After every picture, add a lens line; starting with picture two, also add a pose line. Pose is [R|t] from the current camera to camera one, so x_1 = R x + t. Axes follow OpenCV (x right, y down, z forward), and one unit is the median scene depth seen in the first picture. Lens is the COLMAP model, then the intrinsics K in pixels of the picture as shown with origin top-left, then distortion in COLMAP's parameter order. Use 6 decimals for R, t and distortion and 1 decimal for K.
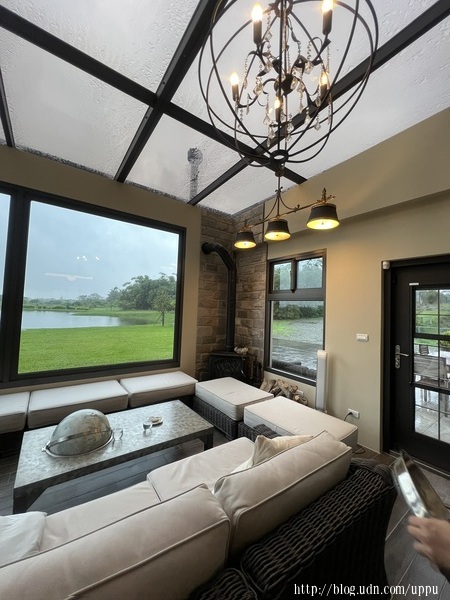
lens RADIAL K [[242.1, 0, 226.4], [0, 242.1, 298.1], [0, 0, 1]] dist [-0.002171, 0.000331]
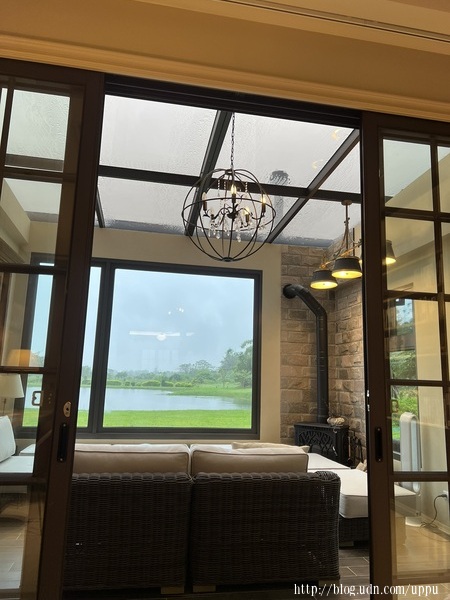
lens RADIAL K [[454.7, 0, 224.1], [0, 454.7, 300.8], [0, 0, 1]] dist [0.070713, -0.003712]
pose [[0.898973, -0.082617, -0.430142, 0.379831], [0.020786, 0.988990, -0.146514, 0.044867], [0.437511, 0.122771, 0.890792, -0.452088]]
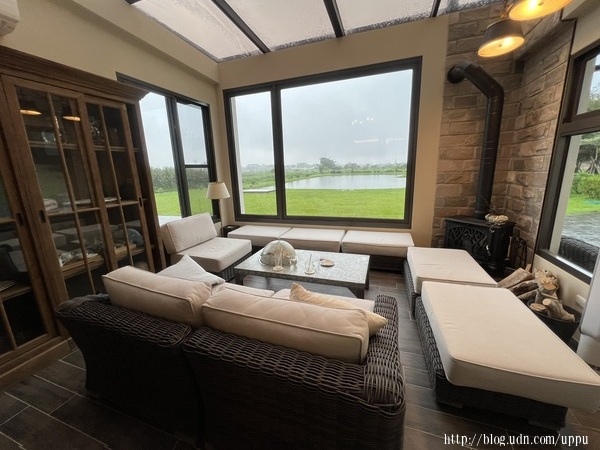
lens RADIAL K [[242.1, 0, 298.2], [0, 242.1, 223.9], [0, 0, 1]] dist [-0.002171, 0.000331]
pose [[0.557783, 0.125325, -0.820471, 0.302918], [0.091742, 0.973167, 0.211018, 0.031026], [0.824901, -0.192974, 0.531318, 0.157505]]
